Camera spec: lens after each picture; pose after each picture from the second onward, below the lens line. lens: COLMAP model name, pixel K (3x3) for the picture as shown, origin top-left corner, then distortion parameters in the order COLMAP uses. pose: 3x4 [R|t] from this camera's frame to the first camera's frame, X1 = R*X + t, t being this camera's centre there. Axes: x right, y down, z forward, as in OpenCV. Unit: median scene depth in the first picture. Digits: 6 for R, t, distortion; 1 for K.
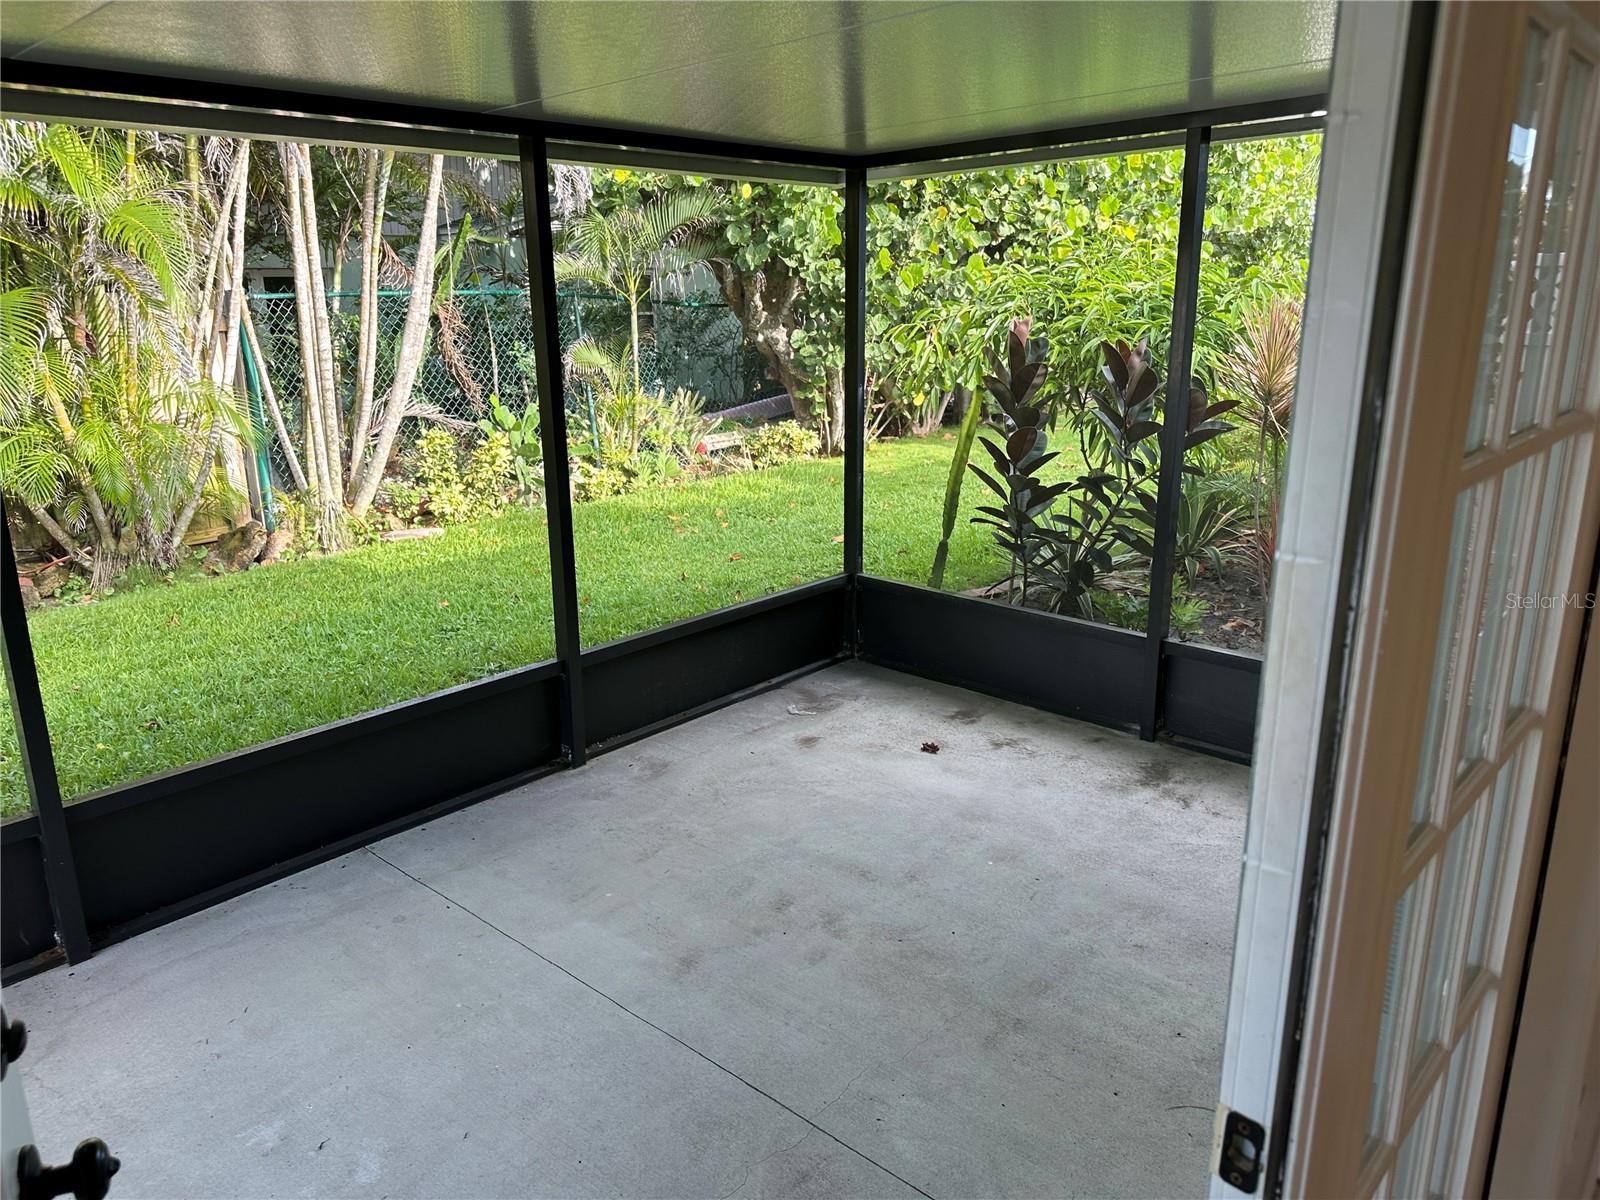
lens RADIAL K [[1140.3, 0, 791.6], [0, 1140.3, 598.3], [0, 0, 1]] dist [0.043816, -0.032707]
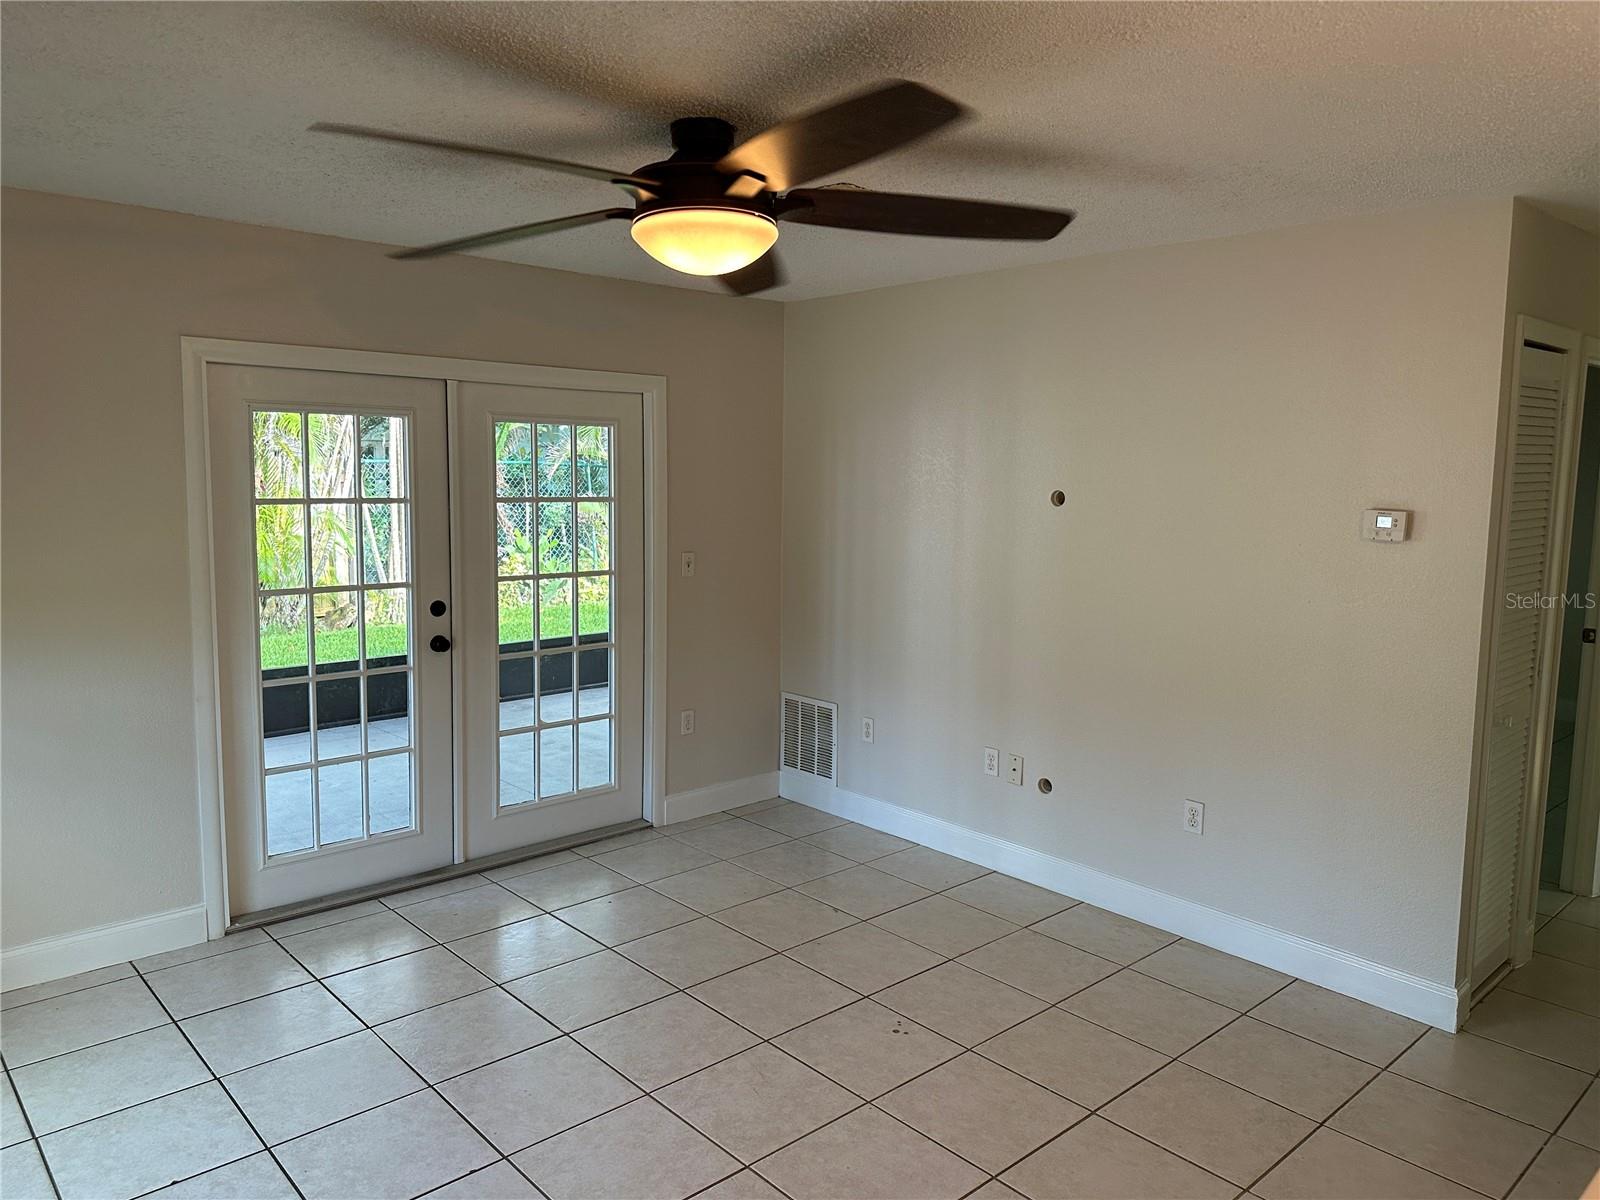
lens RADIAL K [[1140.3, 0, 805.0], [0, 1140.3, 591.2], [0, 0, 1]] dist [0.043816, -0.032707]
pose [[0.995840, 0.029913, -0.086073, 0.281925], [-0.042921, 0.987217, -0.153493, 0.132745], [0.080382, 0.156549, 0.984394, -0.482501]]
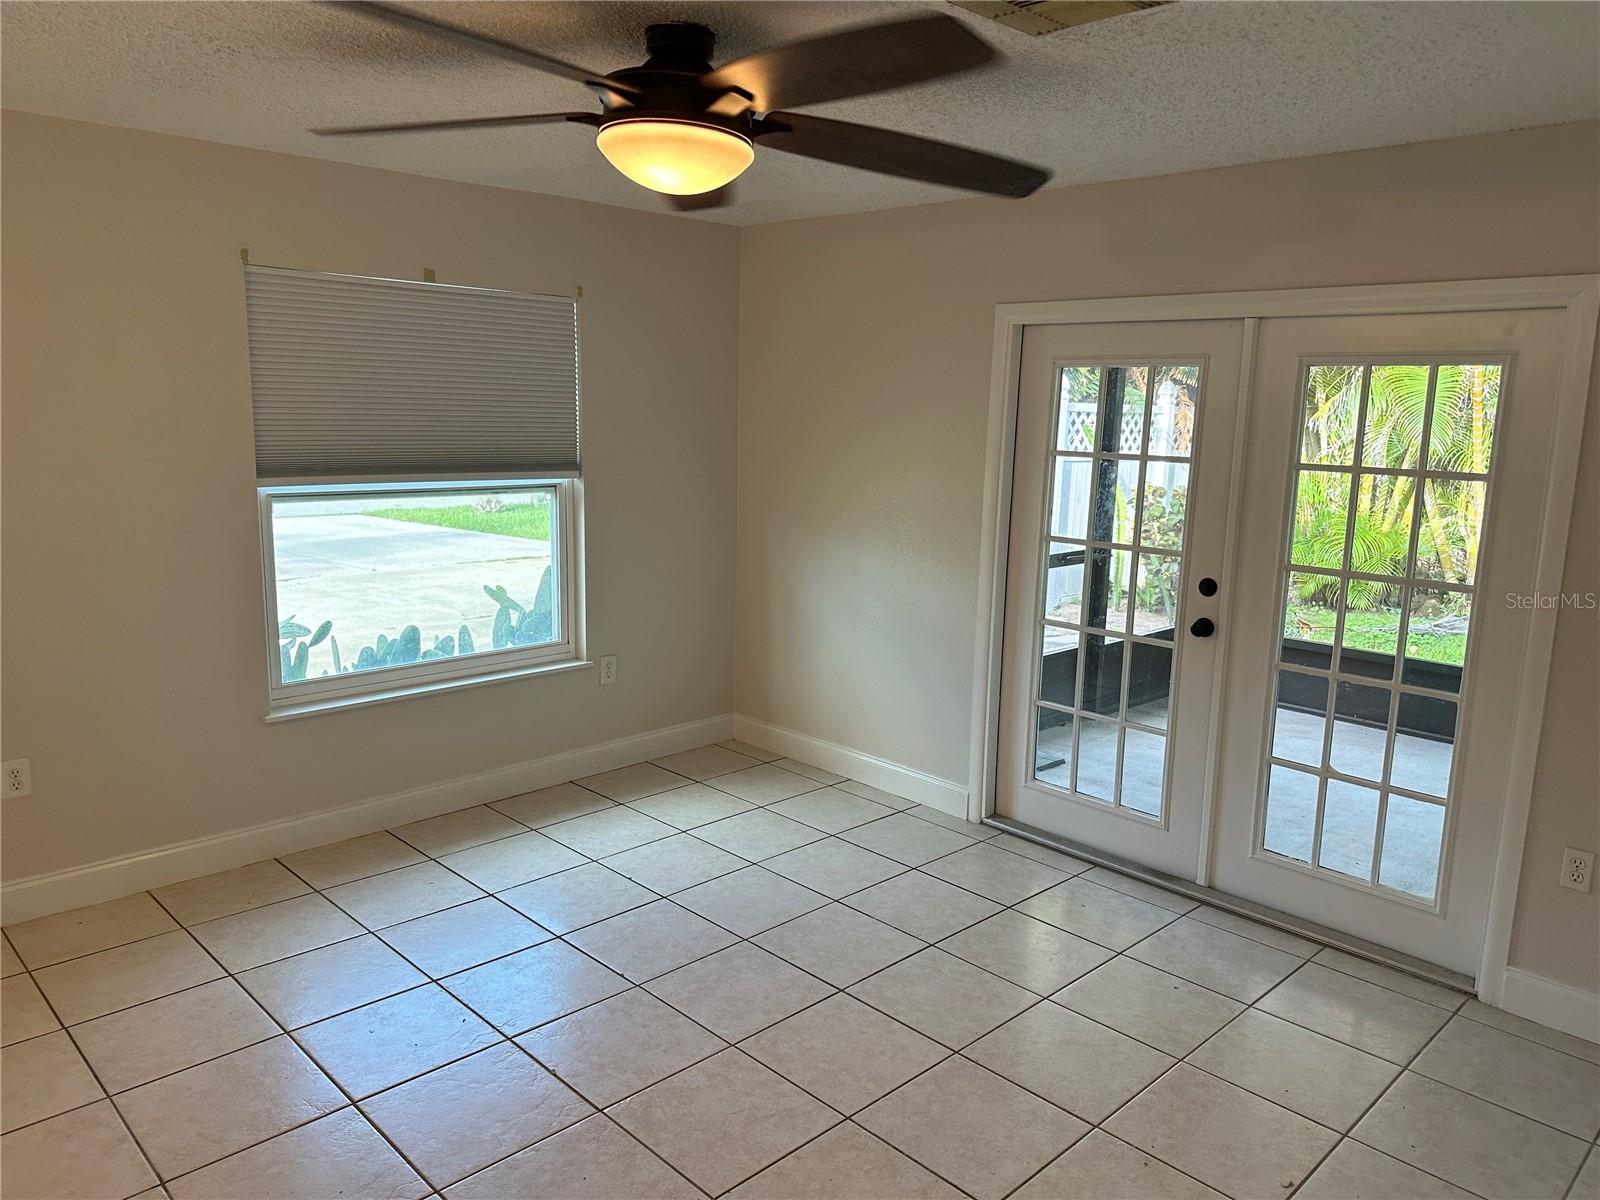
lens RADIAL K [[1140.3, 0, 787.0], [0, 1140.3, 595.1], [0, 0, 1]] dist [0.043816, -0.032707]
pose [[-0.077645, 0.172623, -0.981923, 0.562976], [-0.288414, 0.938895, 0.187865, 0.019449], [0.954352, 0.297787, -0.023114, -0.078164]]
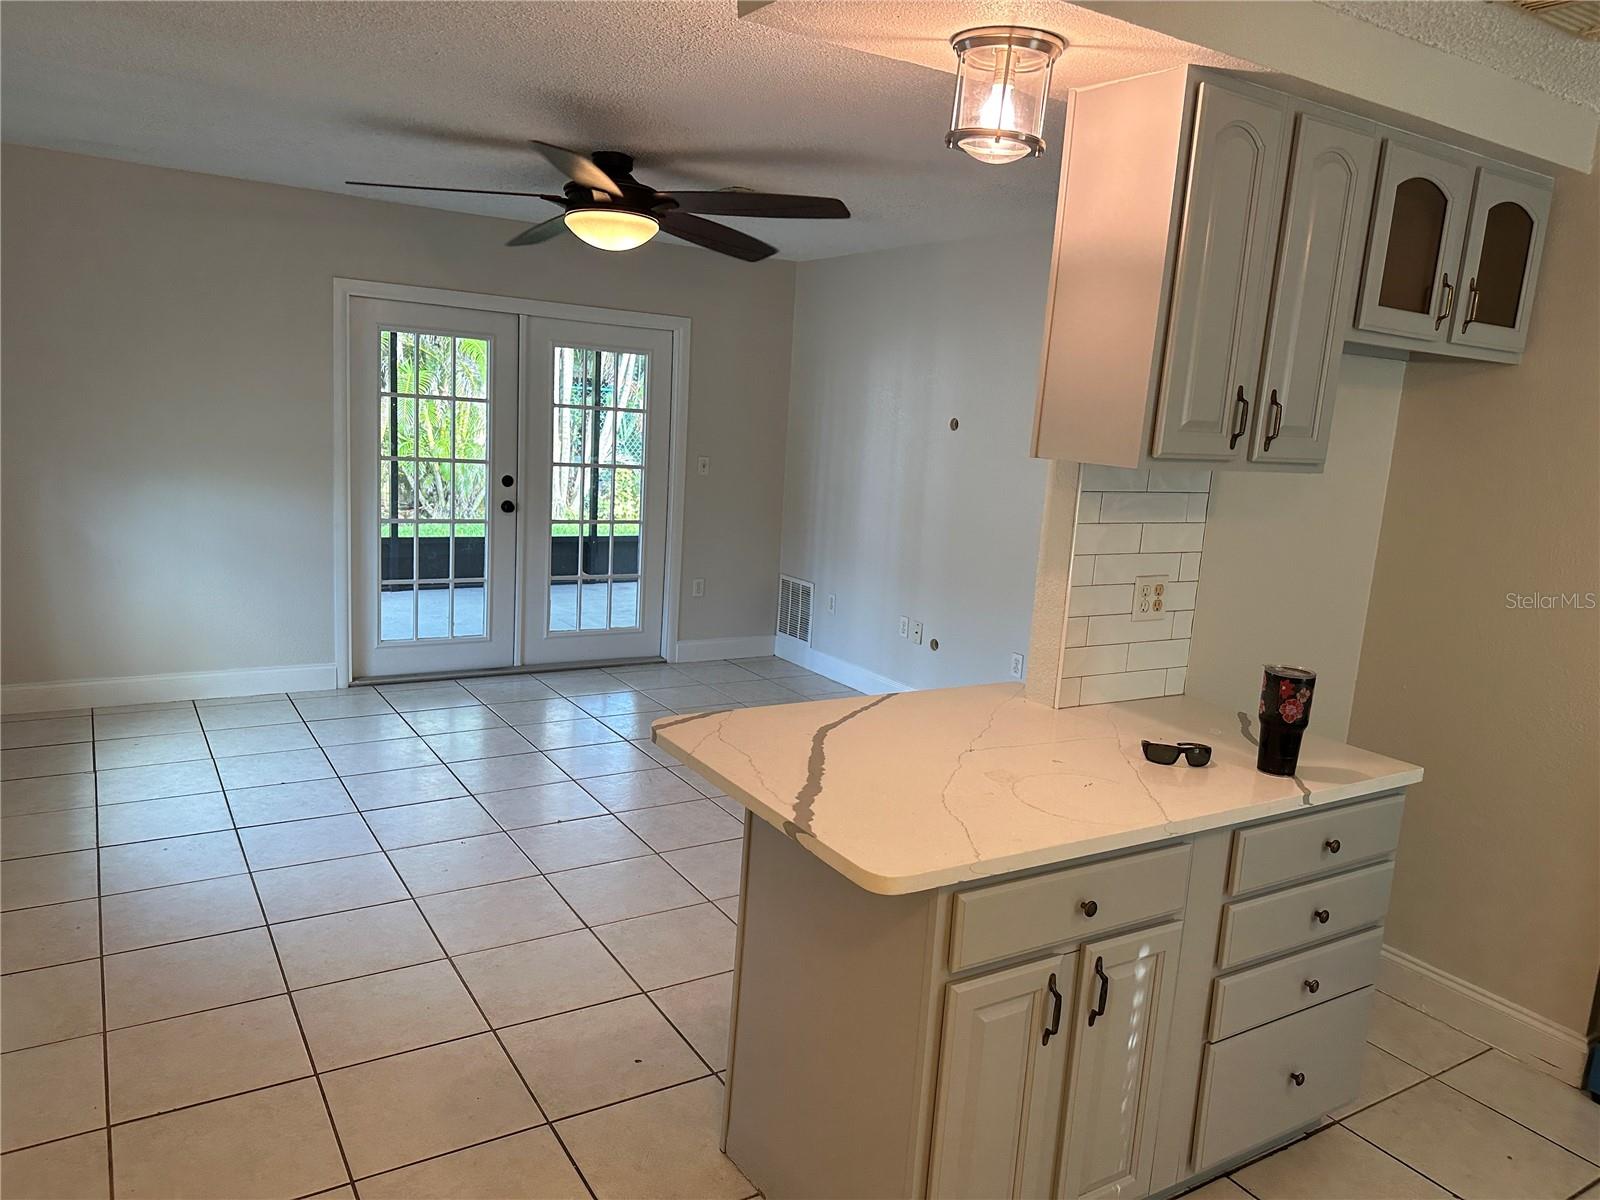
lens RADIAL K [[1140.3, 0, 814.8], [0, 1140.3, 605.4], [0, 0, 1]] dist [0.043816, -0.032707]
pose [[0.963130, 0.112870, -0.244217, 0.466070], [-0.137359, 0.986812, -0.085636, 0.187114], [0.231330, 0.116024, 0.965932, -0.646129]]
